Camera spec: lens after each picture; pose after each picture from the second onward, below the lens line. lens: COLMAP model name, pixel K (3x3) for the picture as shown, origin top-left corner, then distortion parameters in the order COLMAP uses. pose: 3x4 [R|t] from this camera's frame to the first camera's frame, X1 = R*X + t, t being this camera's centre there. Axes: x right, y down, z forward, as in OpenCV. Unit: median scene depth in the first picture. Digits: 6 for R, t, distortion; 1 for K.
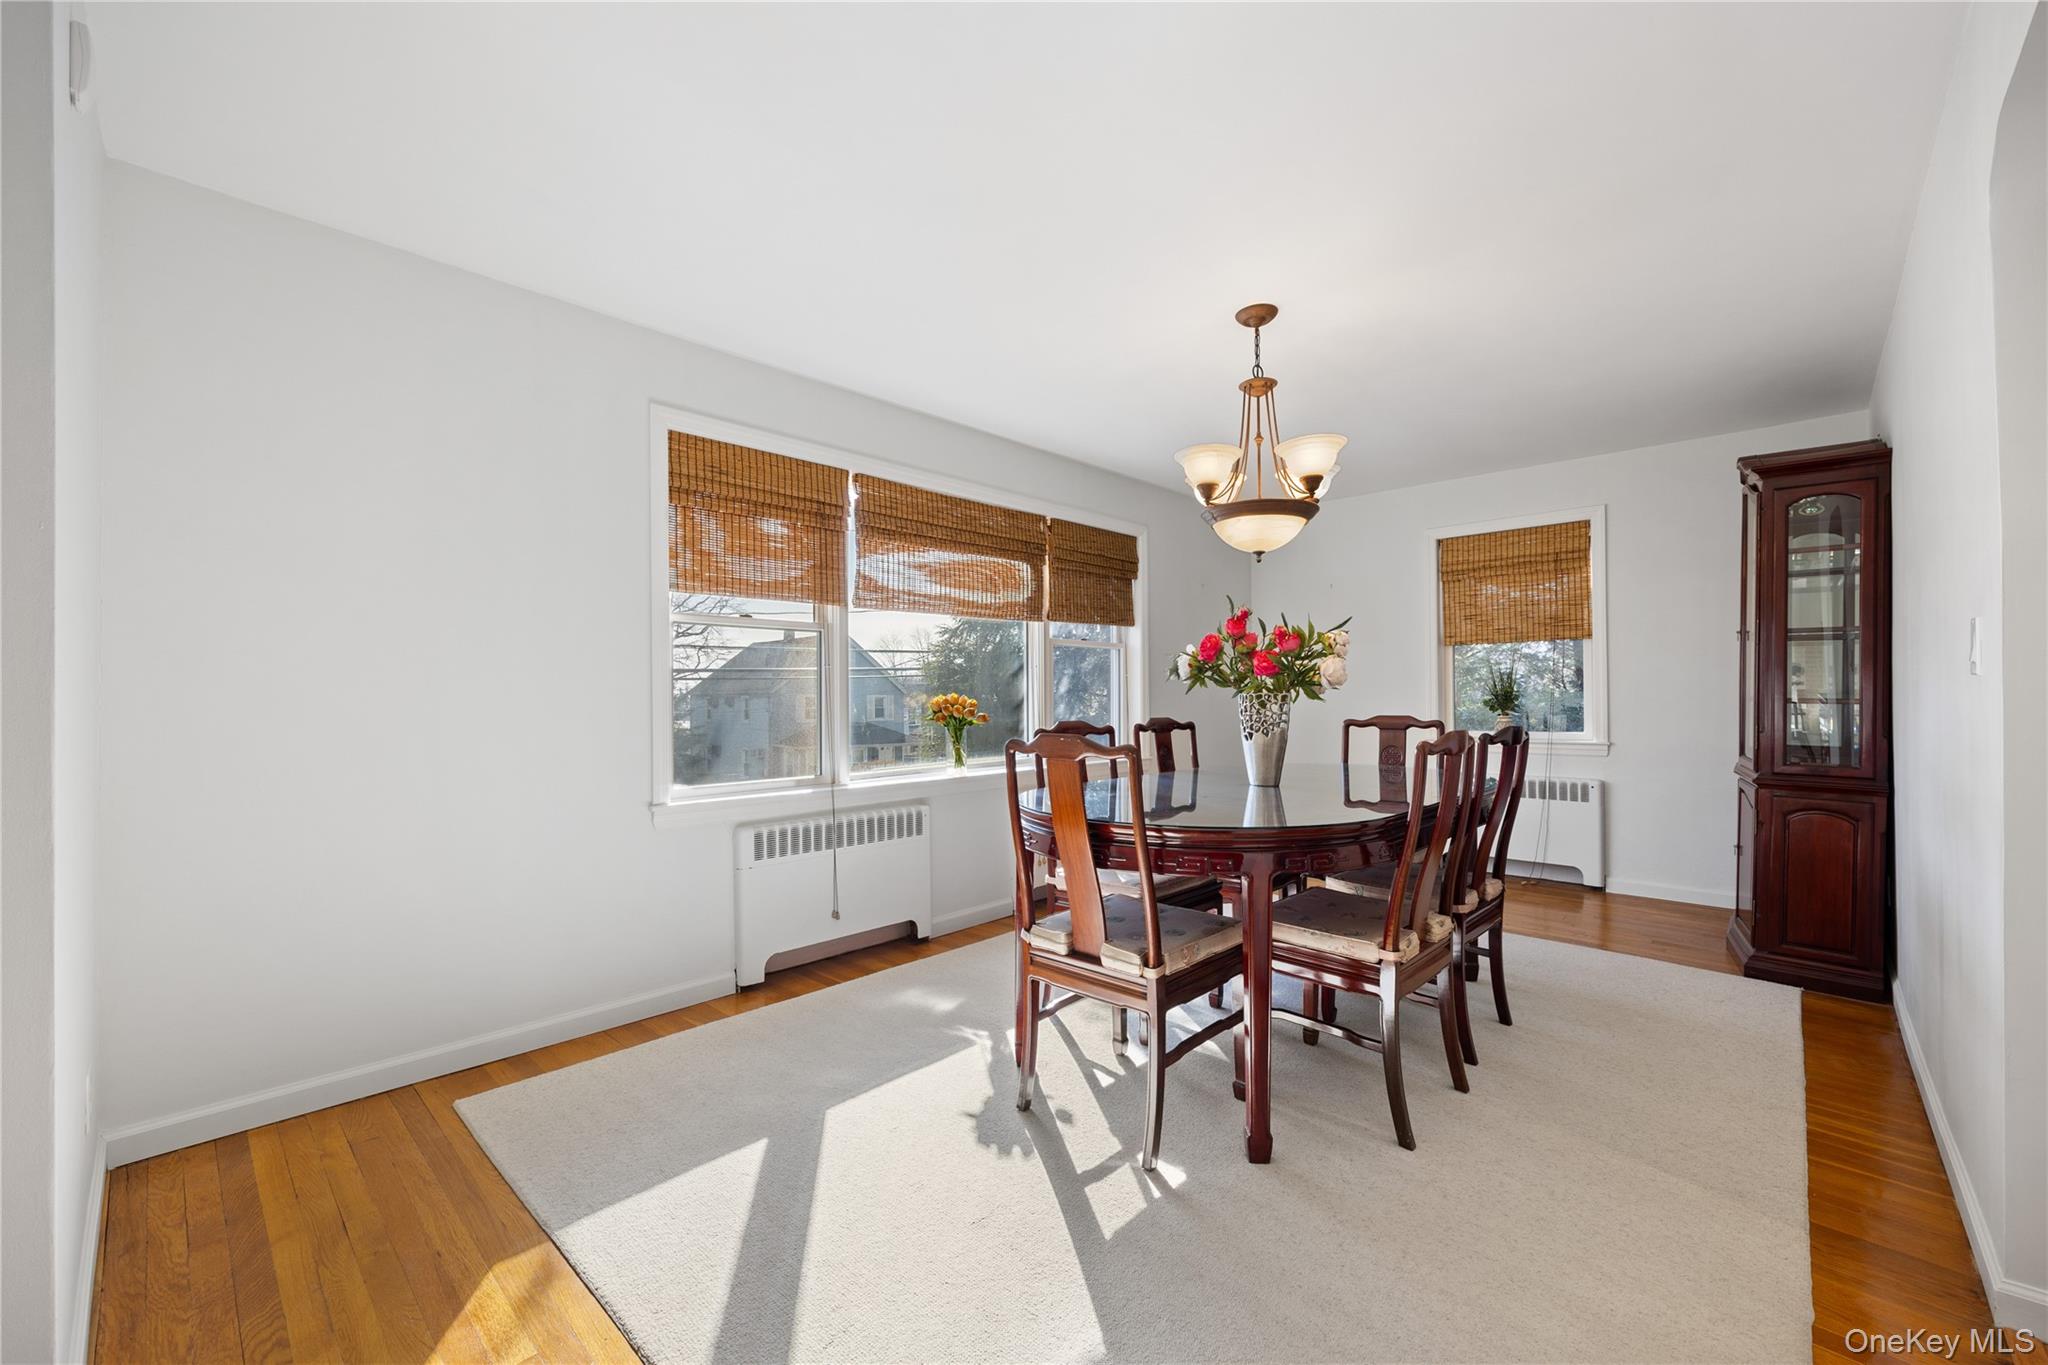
lens RADIAL K [[834.0, 0, 1022.2], [0, 834.0, 693.5], [0, 0, 1]] dist [-0.001305, -0.000016]
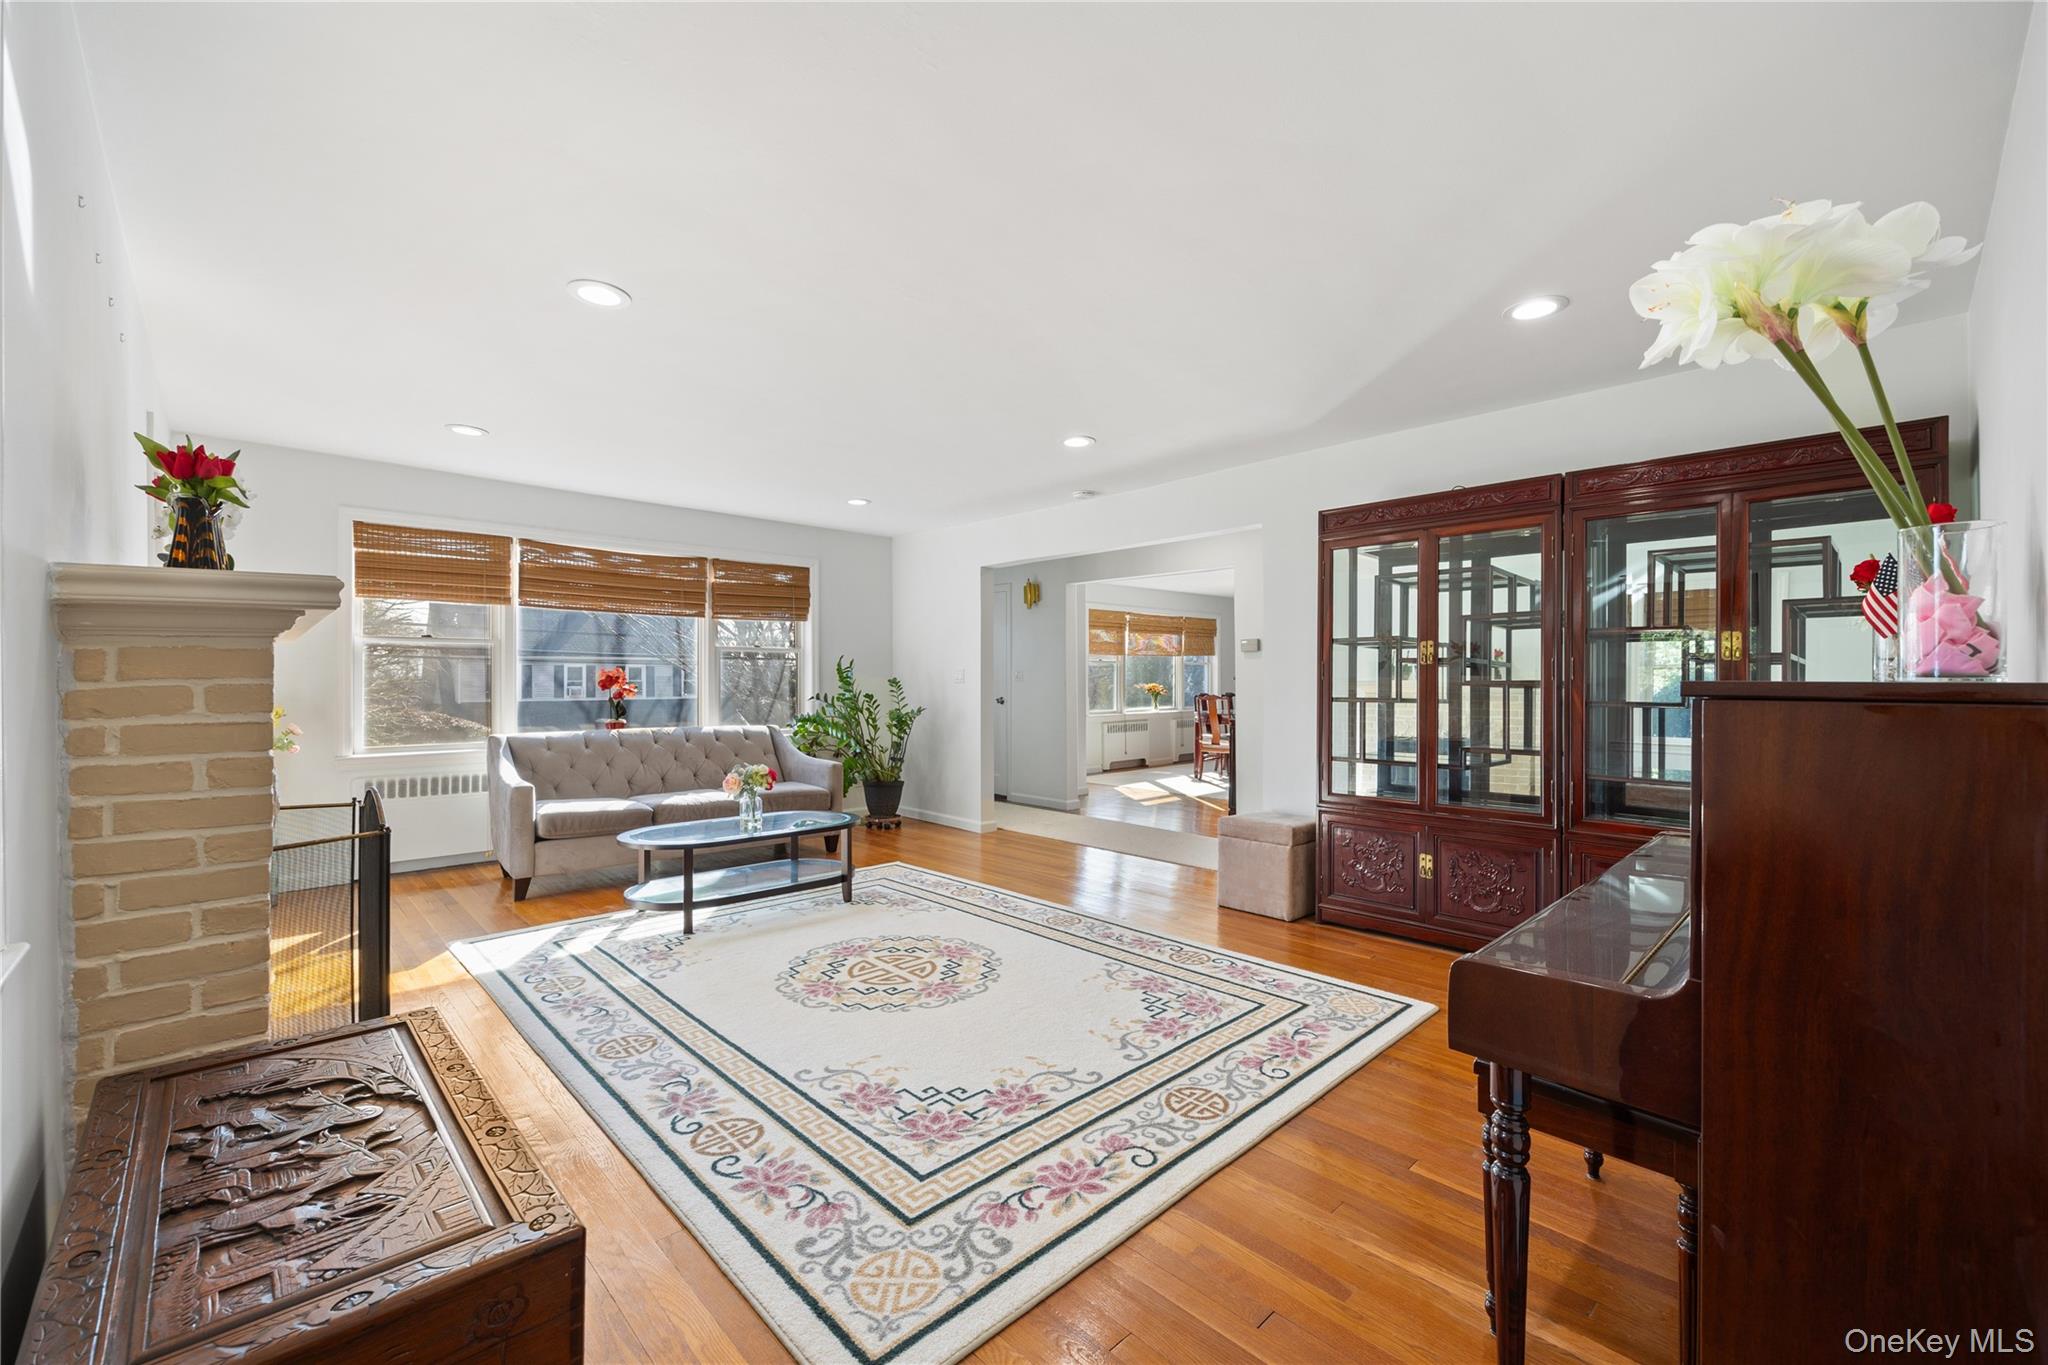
lens RADIAL K [[834.0, 0, 1032.7], [0, 834.0, 679.6], [0, 0, 1]] dist [-0.001305, -0.000016]
pose [[0.998664, -0.001078, -0.051655, -0.324461], [0.001833, 0.999892, 0.014572, -0.051660], [0.051633, -0.014647, 0.998559, -1.760559]]
